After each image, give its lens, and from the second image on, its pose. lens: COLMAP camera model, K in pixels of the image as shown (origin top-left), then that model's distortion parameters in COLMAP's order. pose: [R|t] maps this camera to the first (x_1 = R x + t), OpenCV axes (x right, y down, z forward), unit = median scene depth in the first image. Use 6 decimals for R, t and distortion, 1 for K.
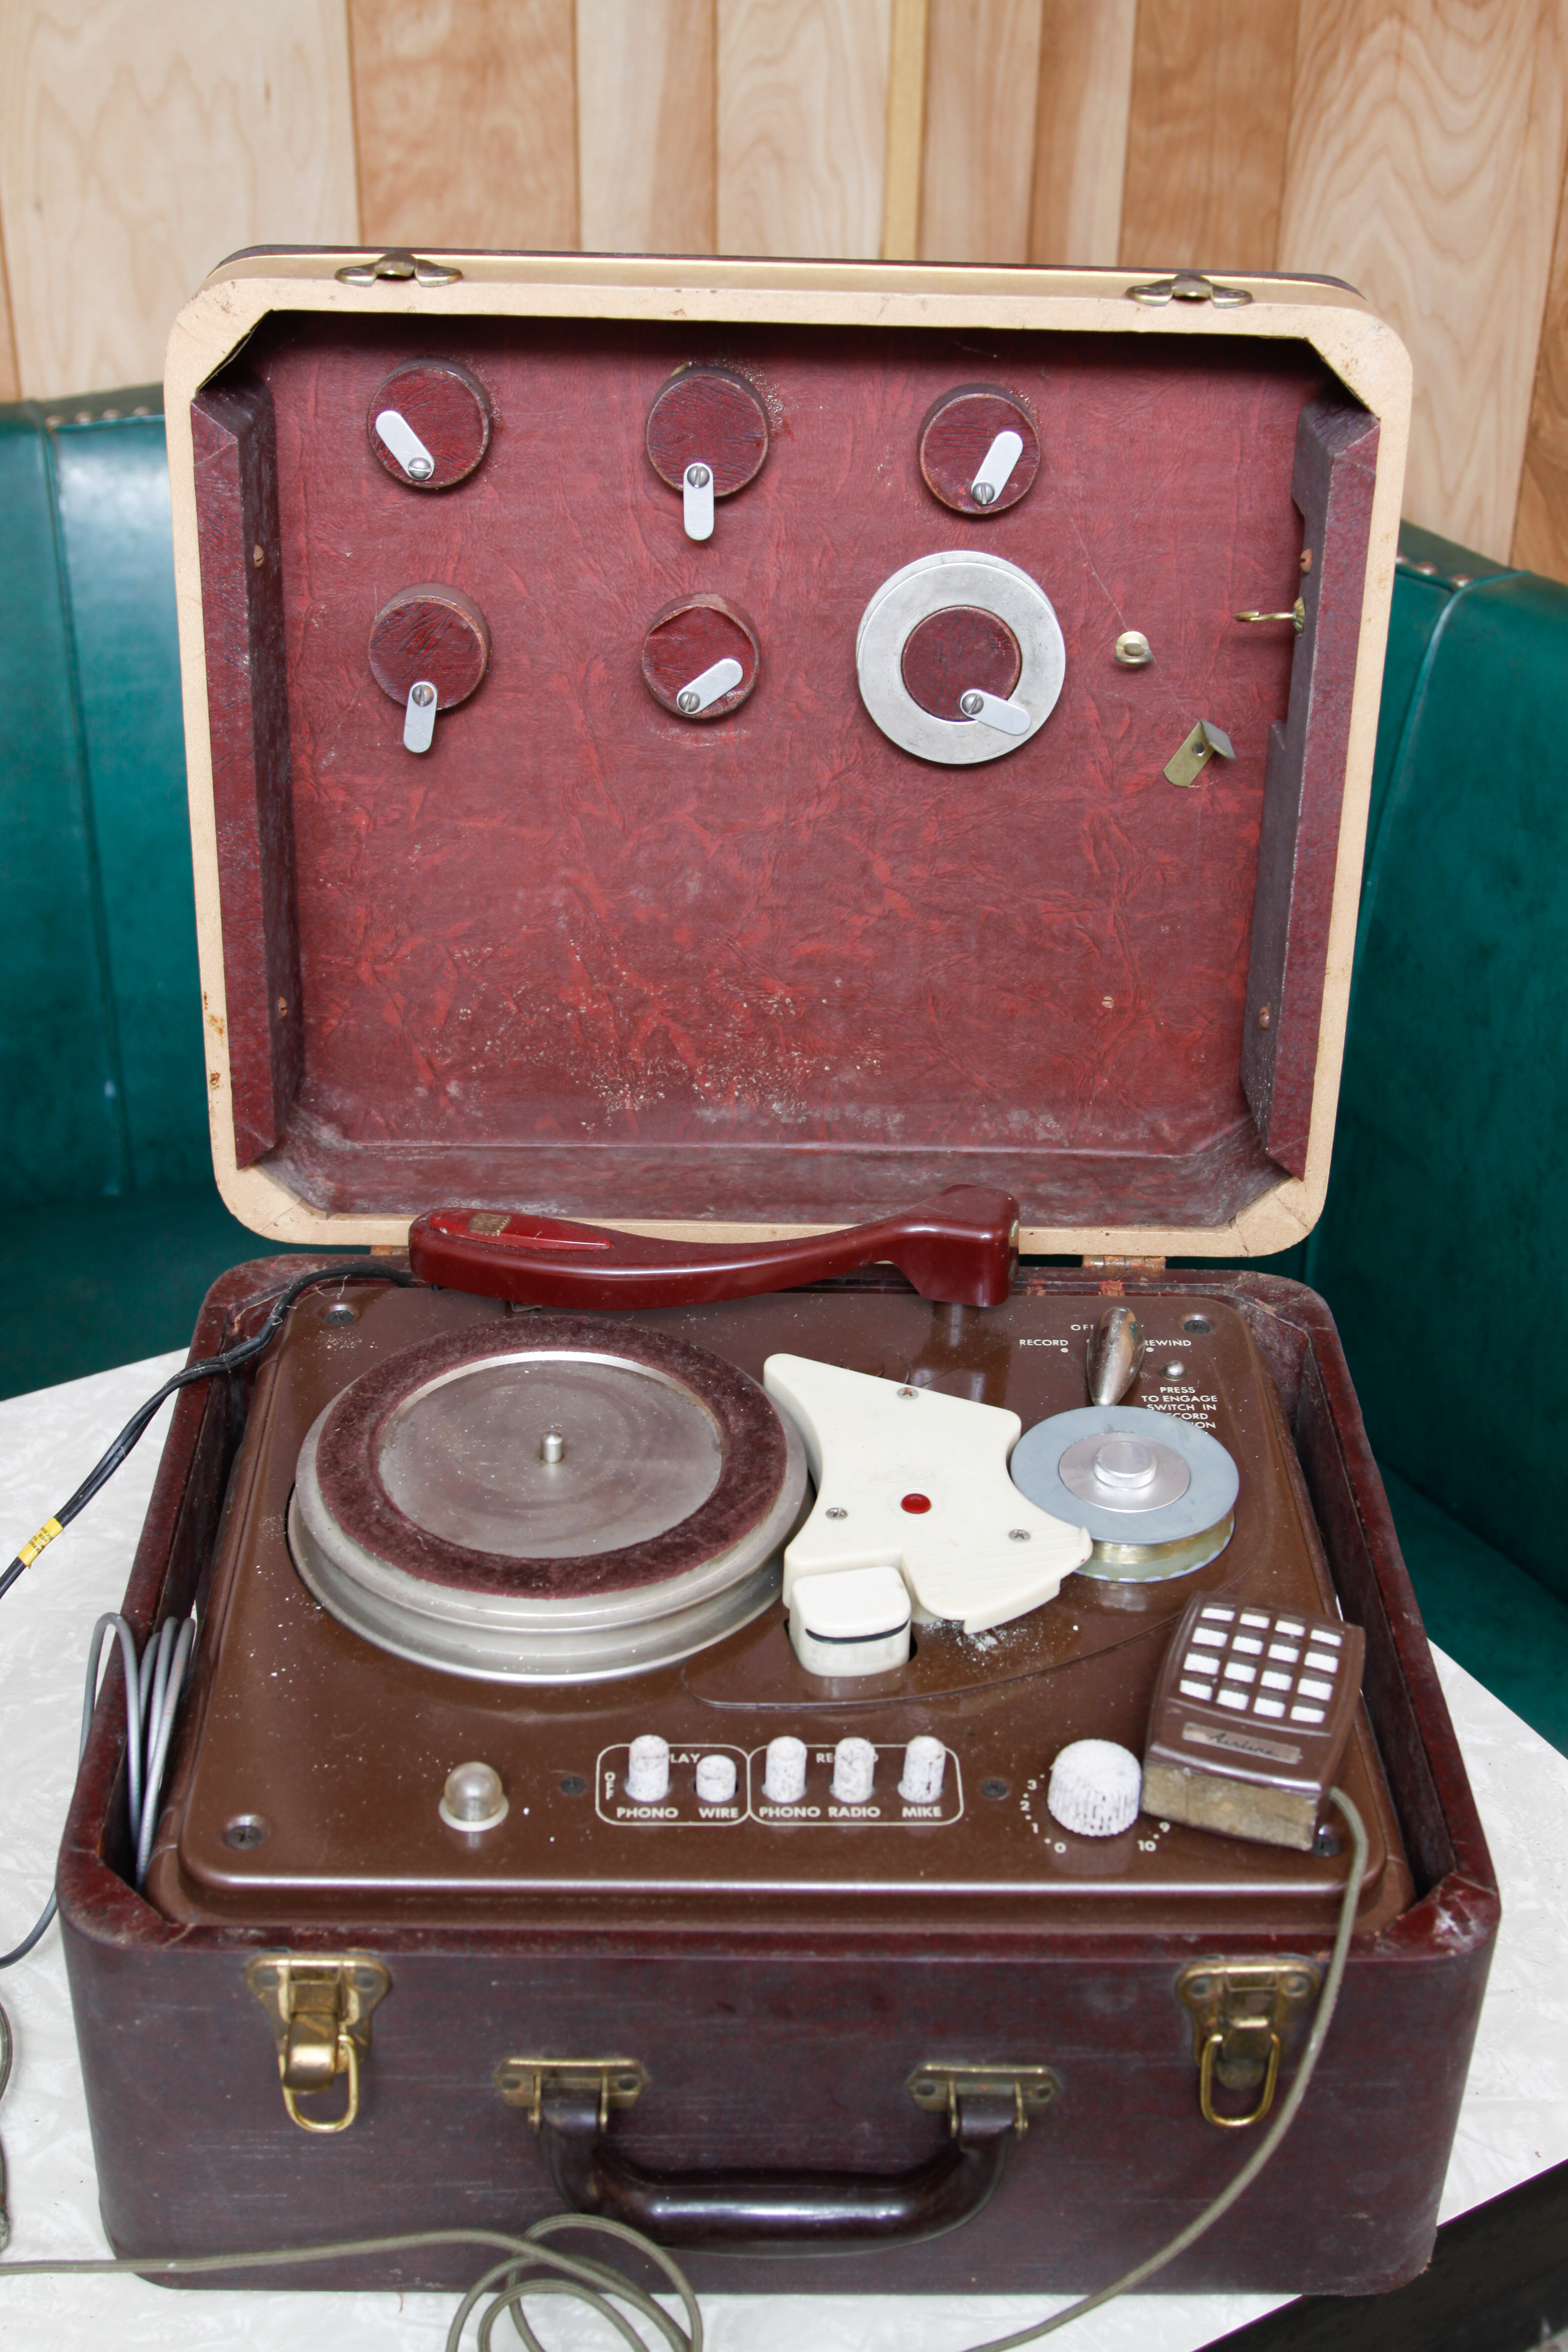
lens RADIAL K [[3056.0, 0, 784.0], [0, 3056.0, 1176.0], [0, 0, 1]] dist [-0.071145, 0.052757]
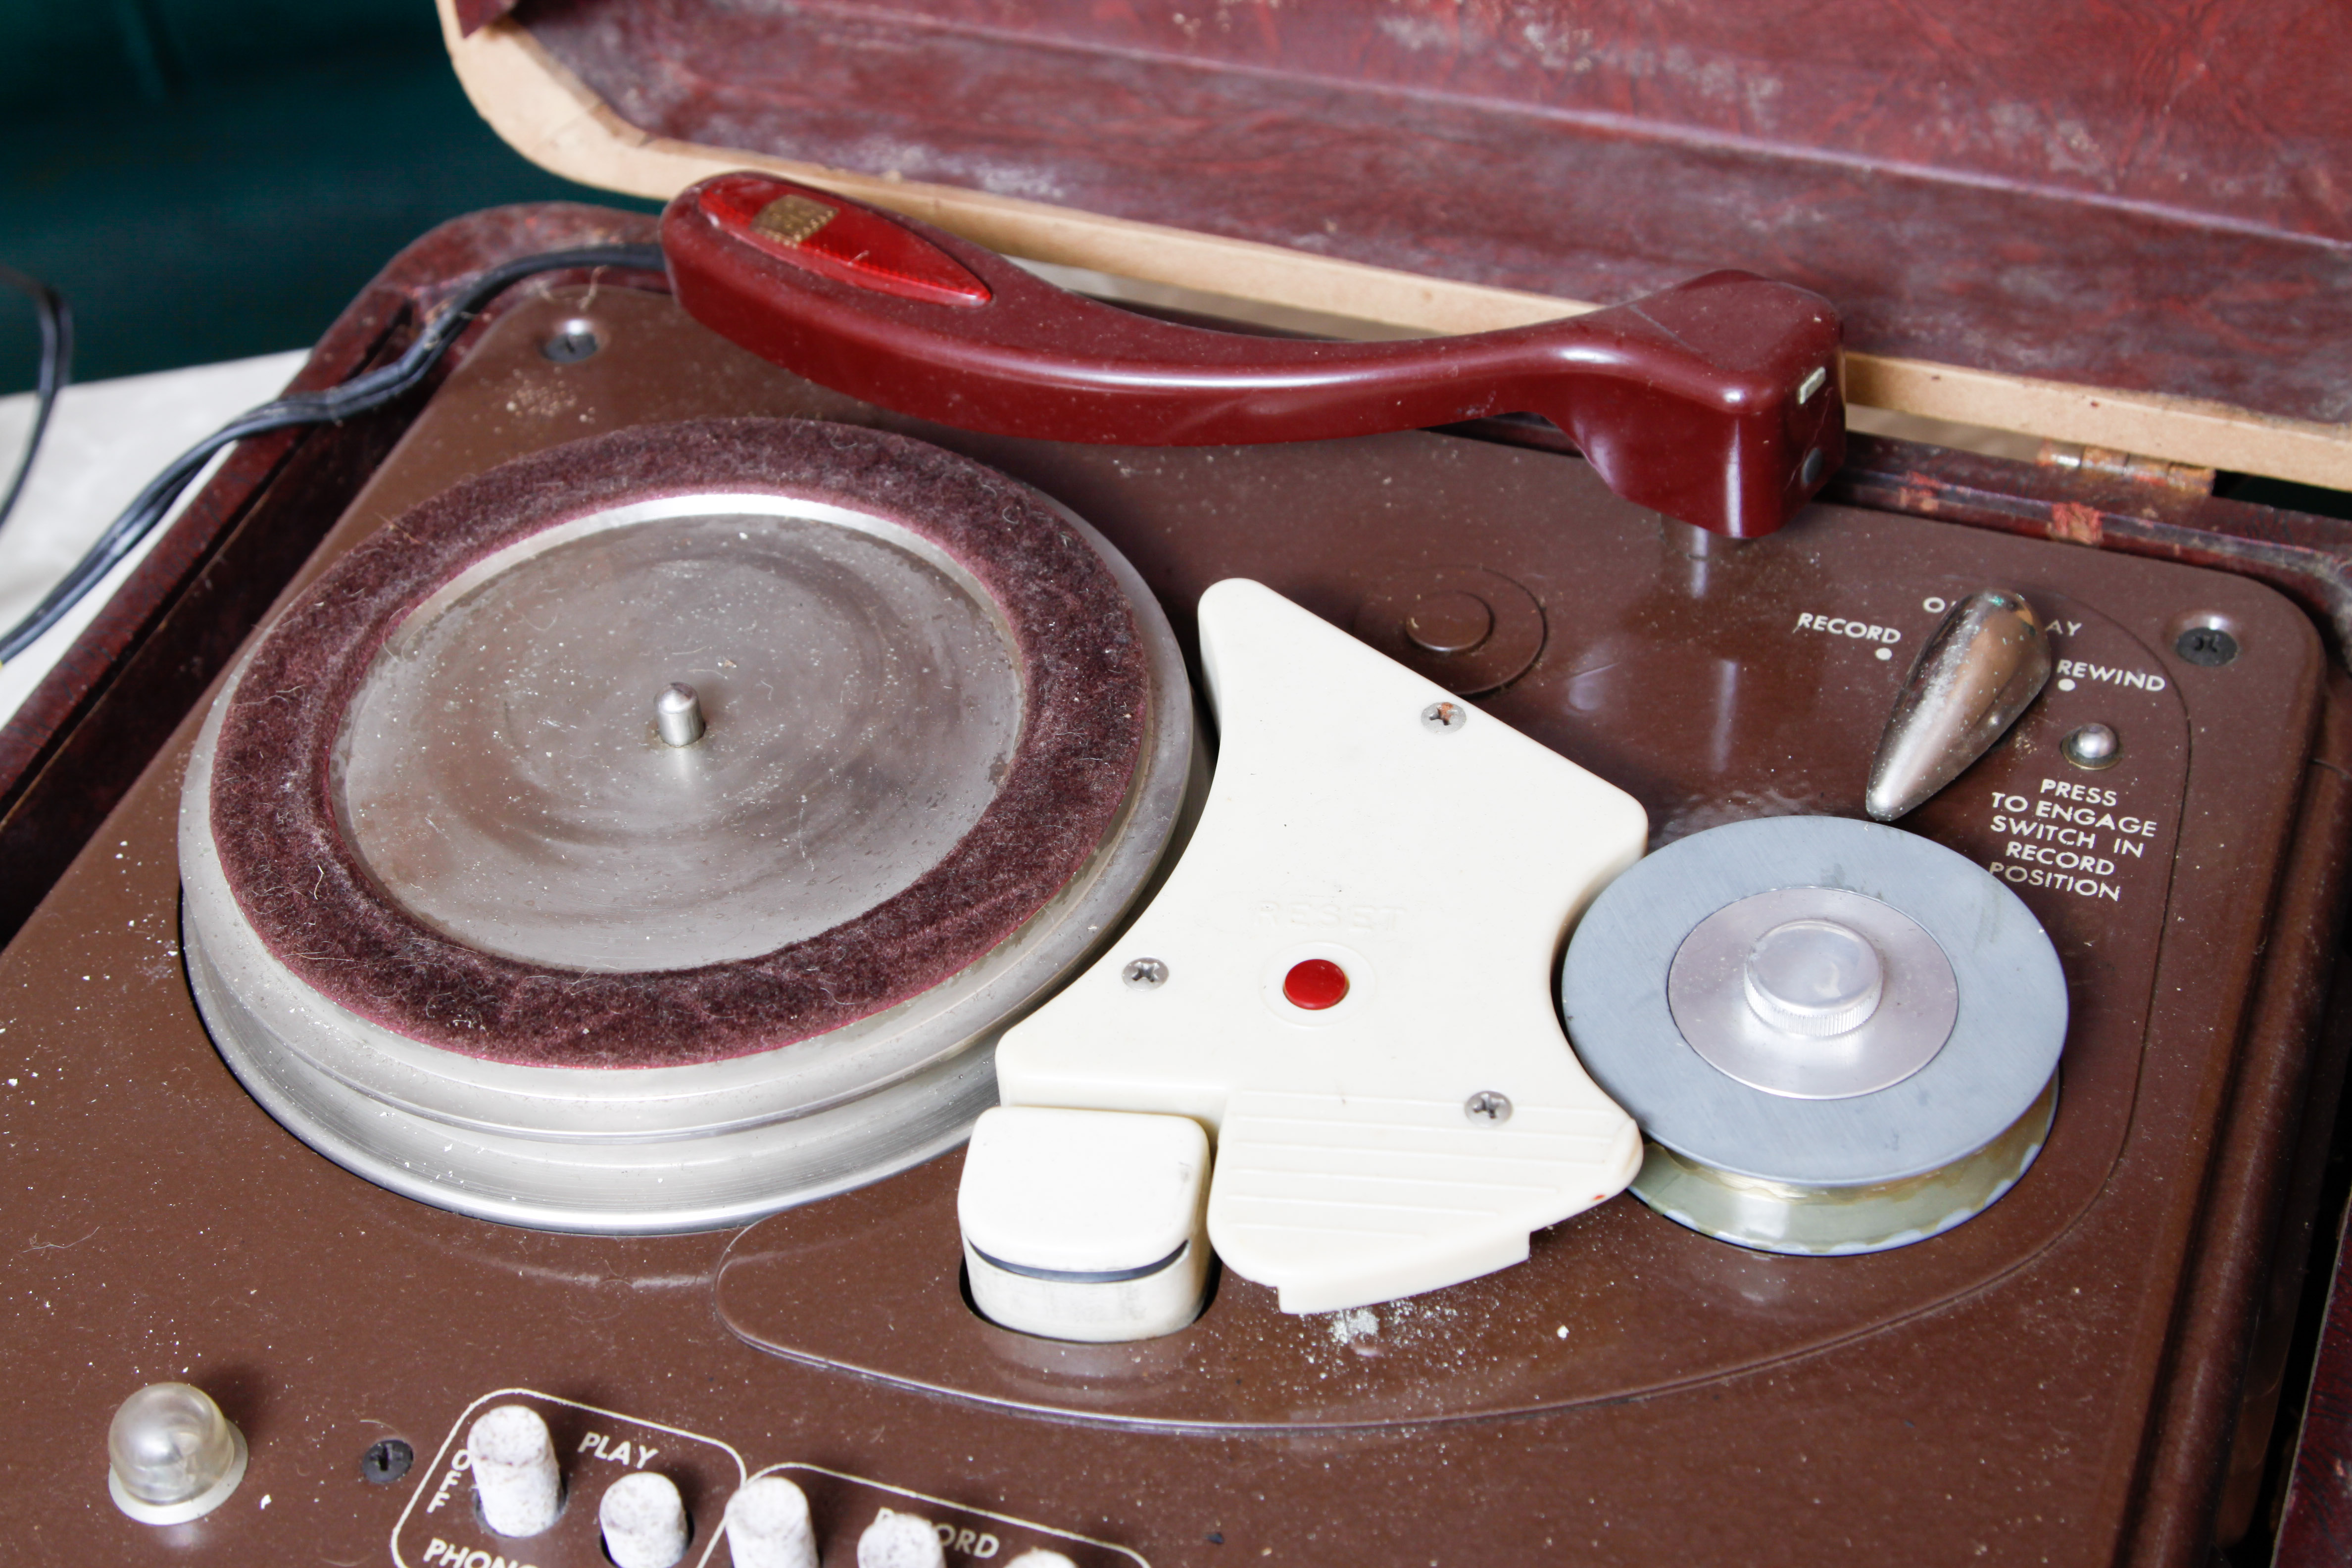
lens RADIAL K [[3865.4, 0, 1176.0], [0, 3865.4, 784.0], [0, 0, 1]] dist [-0.004269, 0.034739]
pose [[0.925931, 0.190366, -0.326210, 0.187897], [-0.109720, 0.962017, 0.249968, -0.060861], [0.361406, -0.195661, 0.911648, 0.405491]]
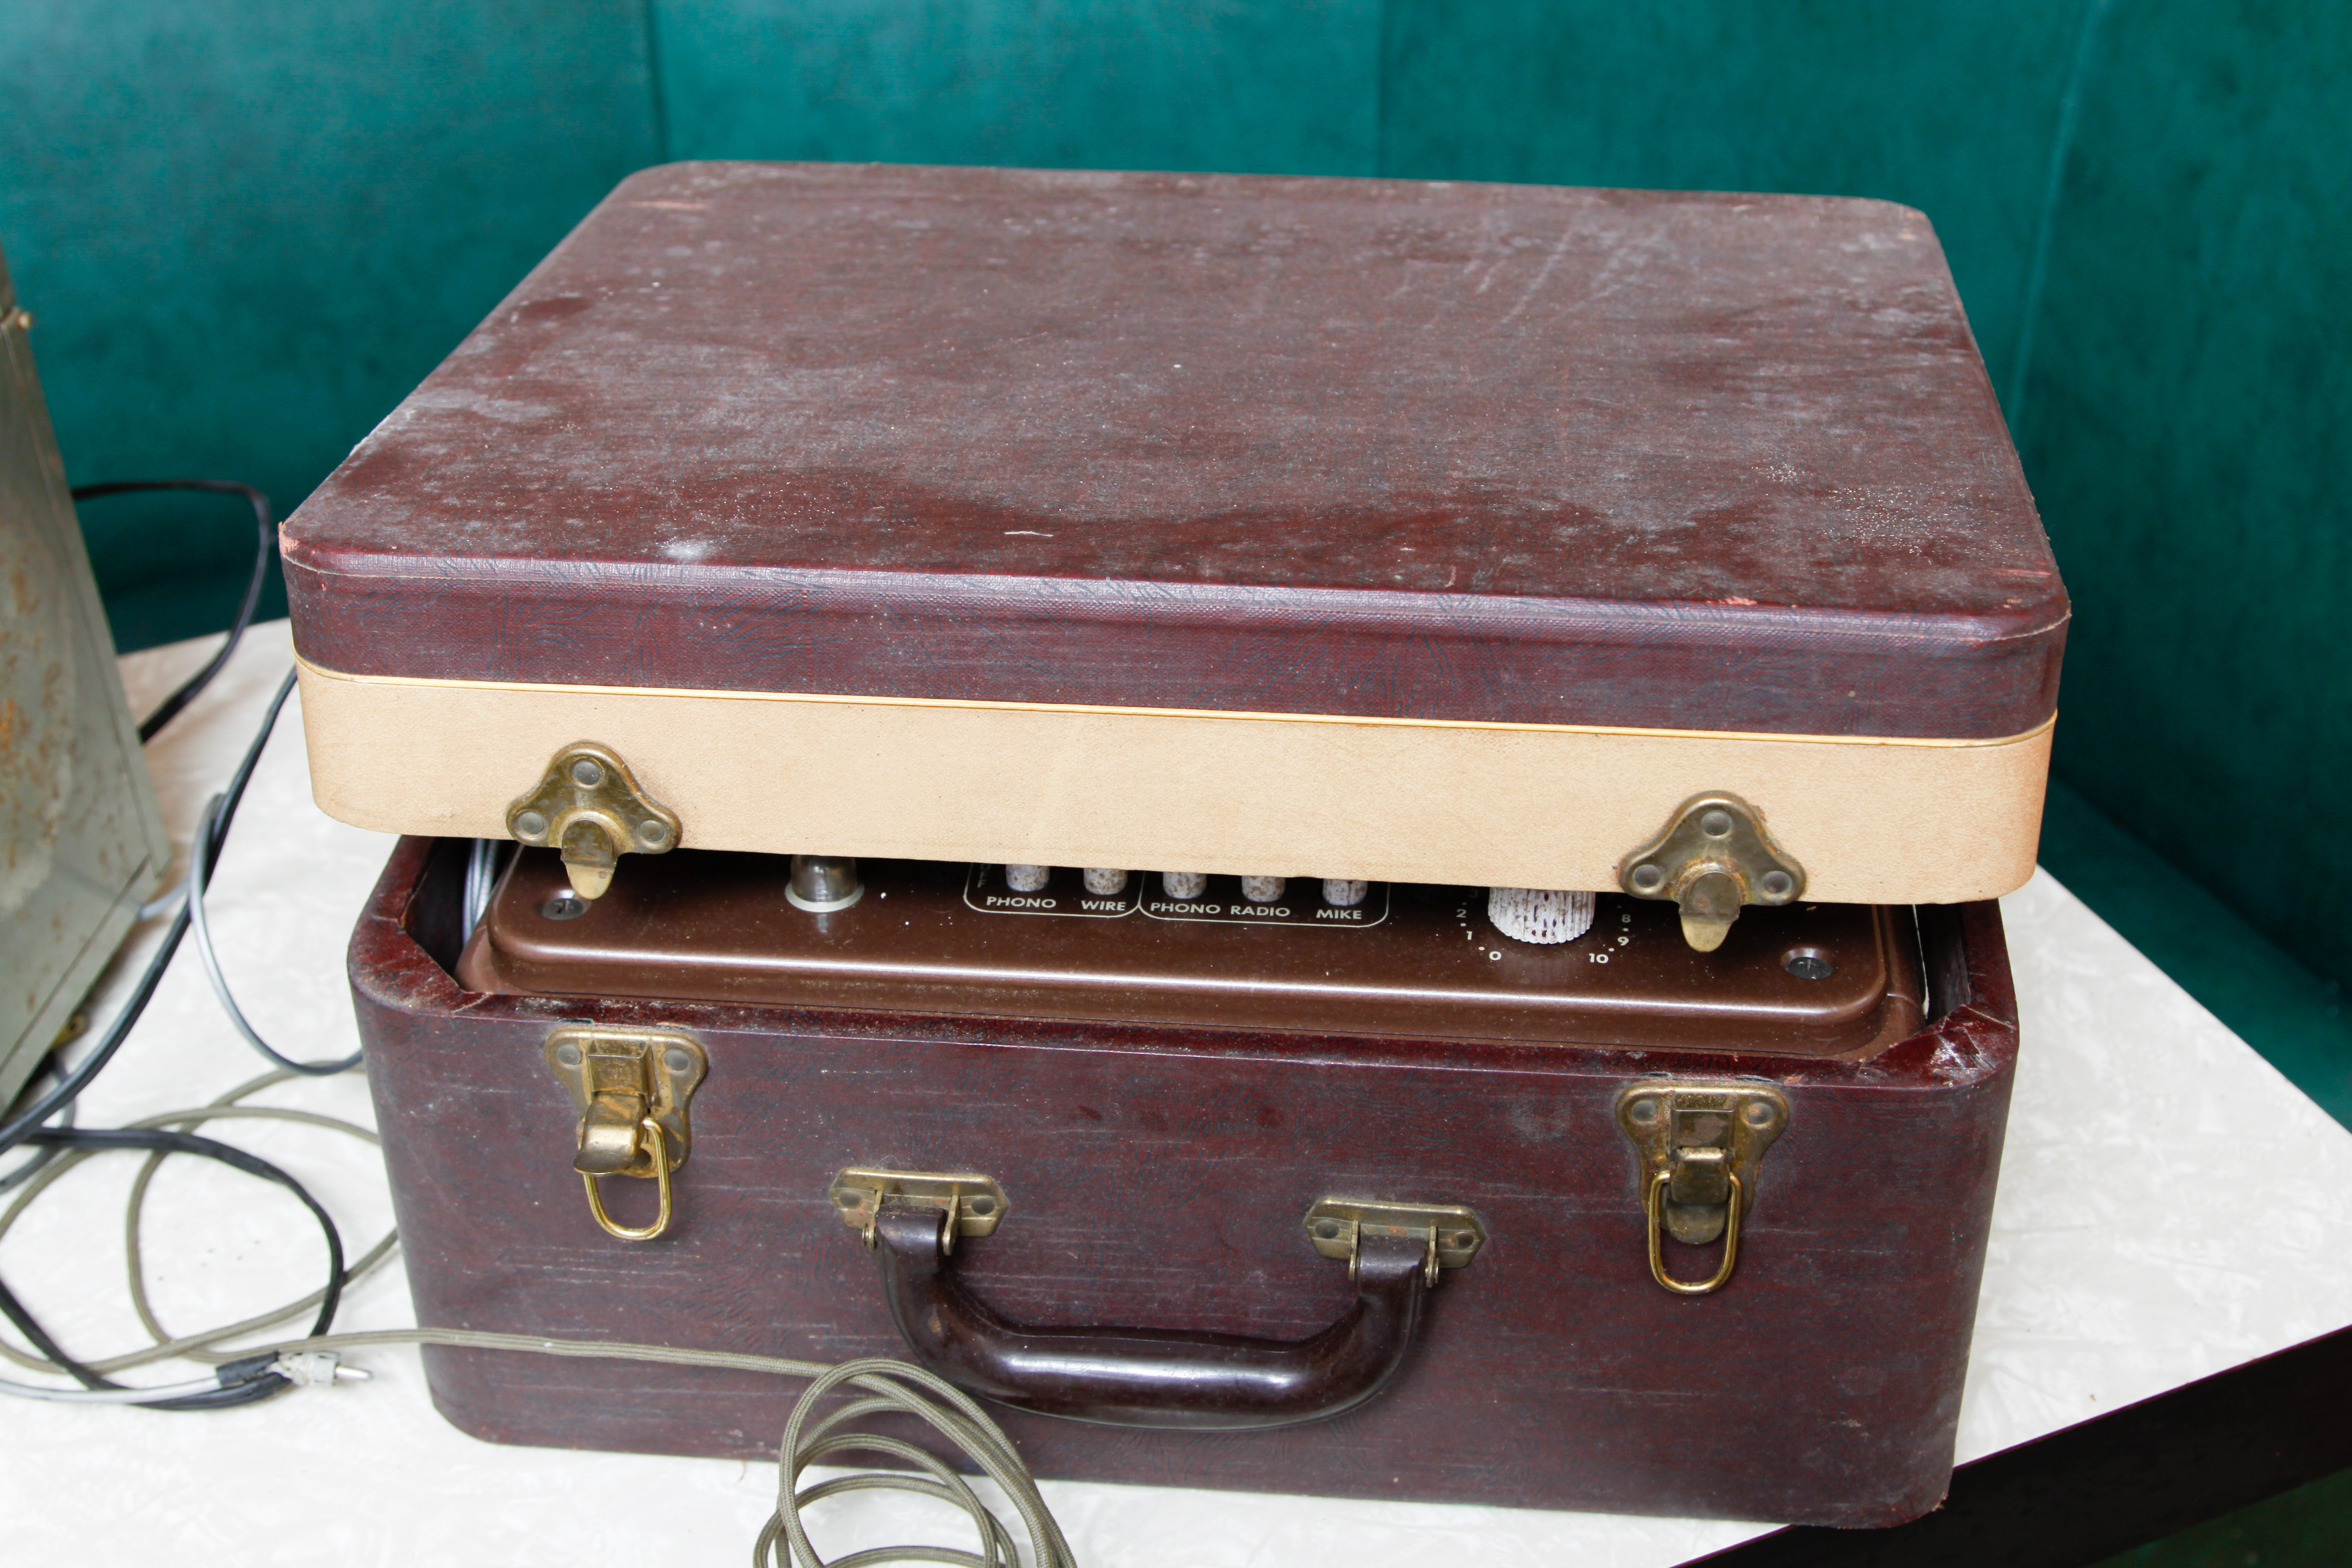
lens RADIAL K [[3315.4, 0, 1176.0], [0, 3315.4, 784.0], [0, 0, 1]] dist [-0.045531, -0.065316]
pose [[0.992703, 0.029393, -0.116947, 0.087039], [-0.026145, 0.999231, 0.029212, 0.117838], [0.117715, -0.025941, 0.992708, 0.056234]]
